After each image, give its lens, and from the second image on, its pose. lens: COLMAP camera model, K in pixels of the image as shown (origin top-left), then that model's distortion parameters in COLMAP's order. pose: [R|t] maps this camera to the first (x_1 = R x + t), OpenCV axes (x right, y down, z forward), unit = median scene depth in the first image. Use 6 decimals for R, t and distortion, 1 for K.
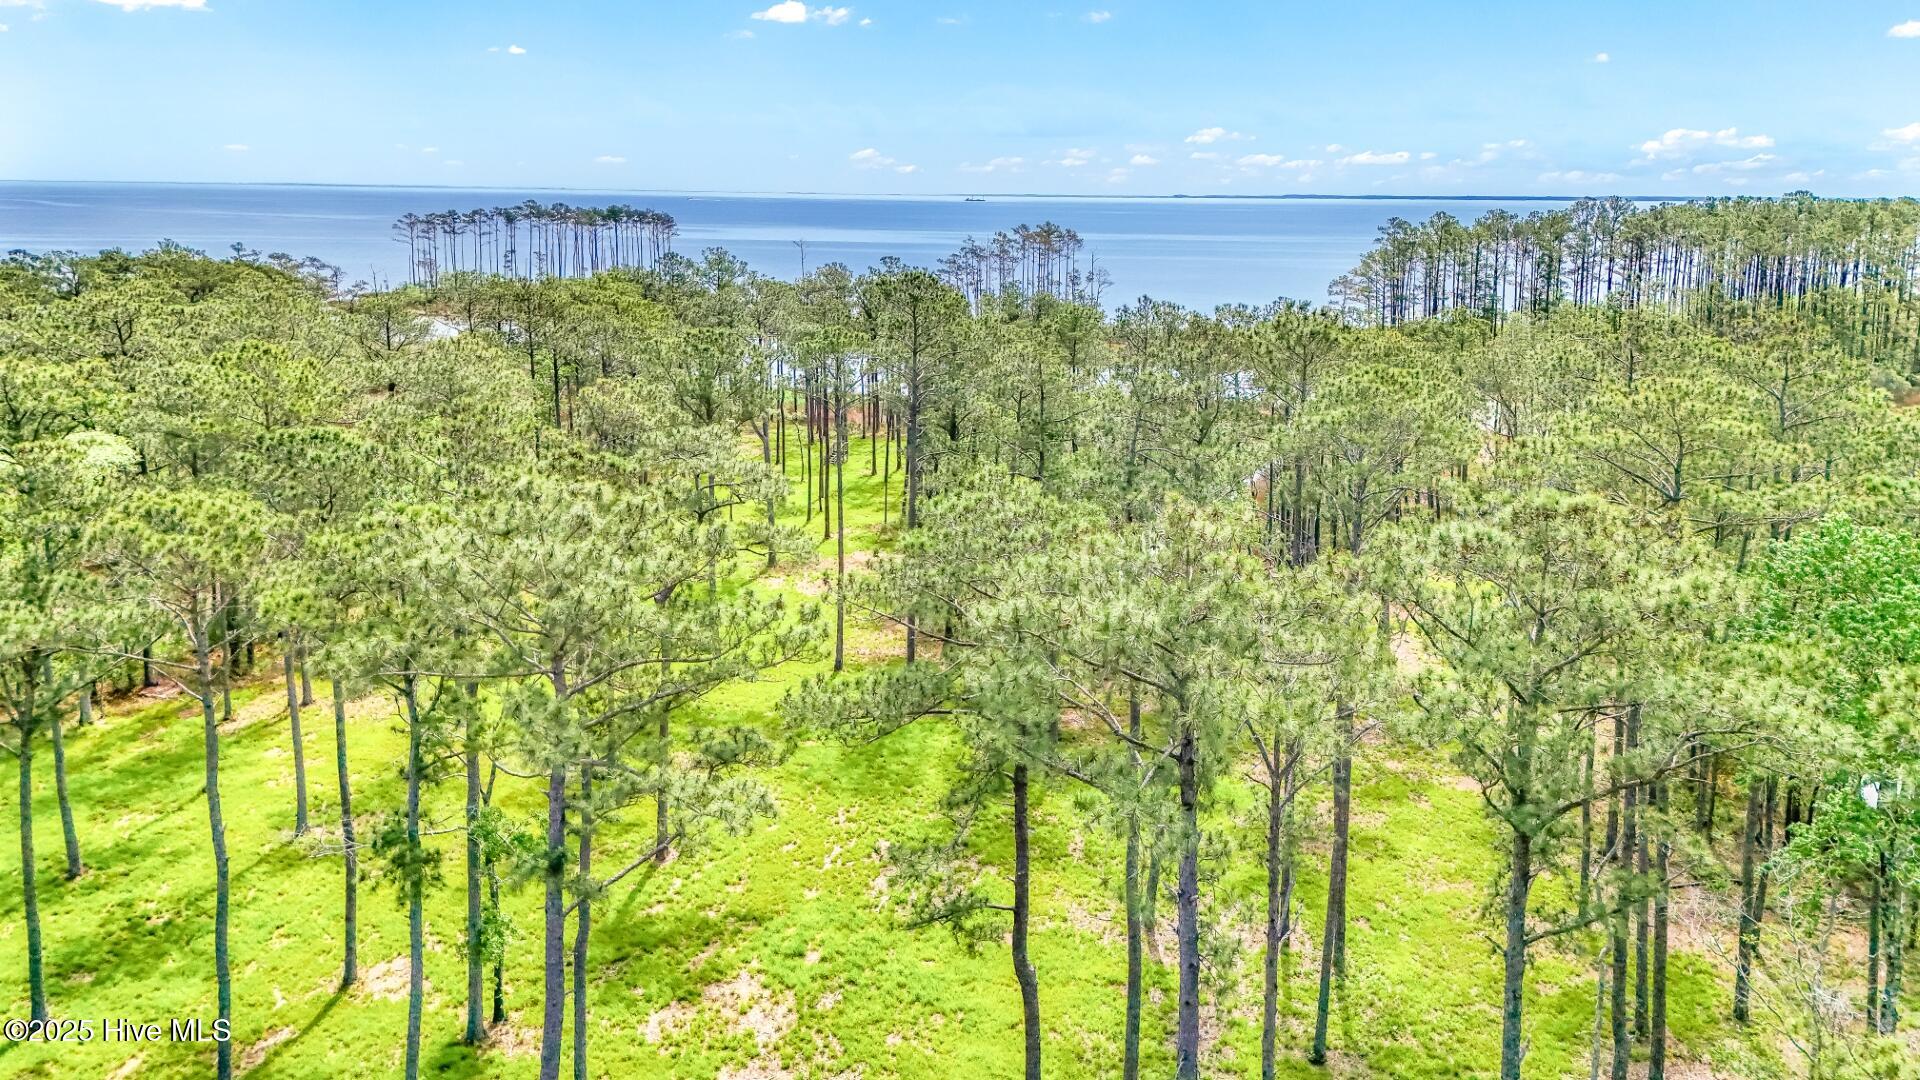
lens RADIAL K [[1424.1, 0, 980.1], [0, 1424.1, 504.3], [0, 0, 1]] dist [0.050634, -0.037866]
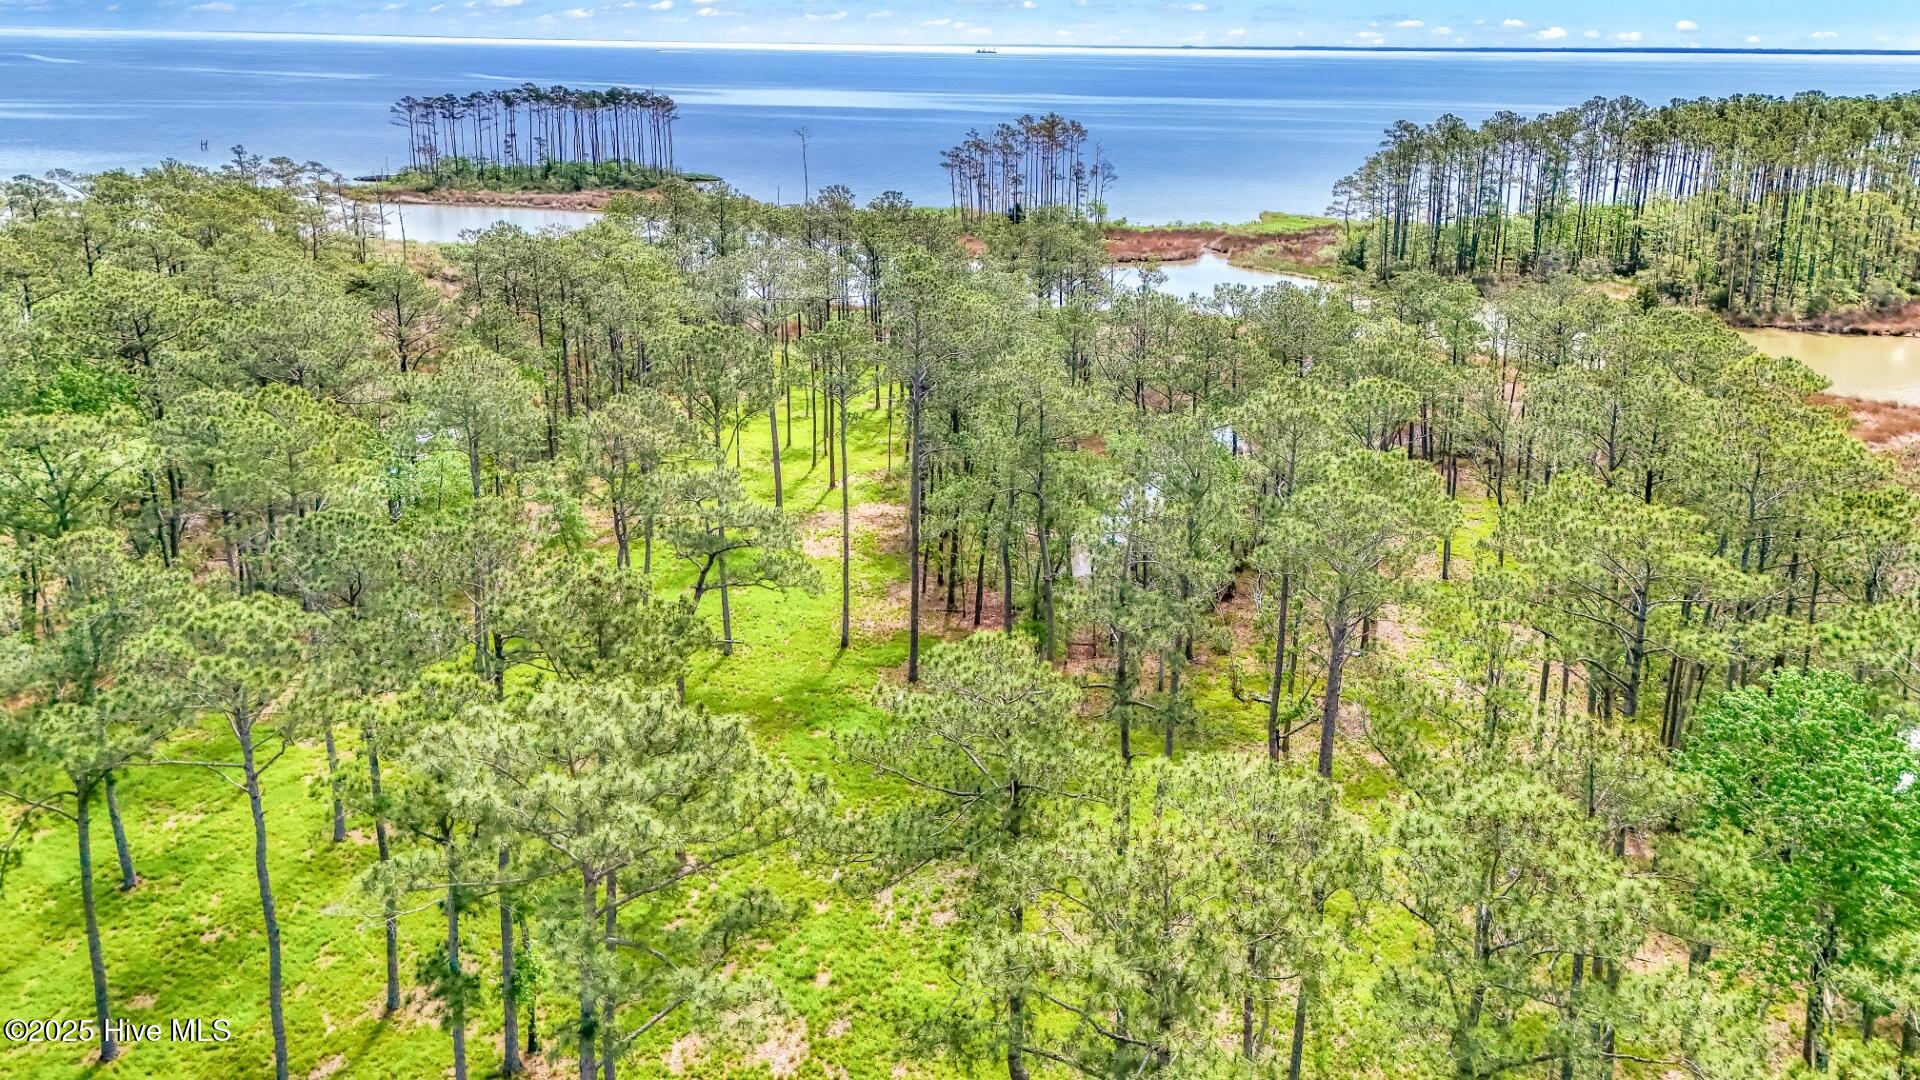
lens RADIAL K [[1407.4, 0, 978.0], [0, 1407.4, 516.9], [0, 0, 1]] dist [0.043733, -0.028395]
pose [[0.999992, 0.002029, -0.003472, 0.001765], [-0.001685, 0.995332, 0.096493, -0.119621], [0.003651, -0.096487, 0.995328, -0.017452]]
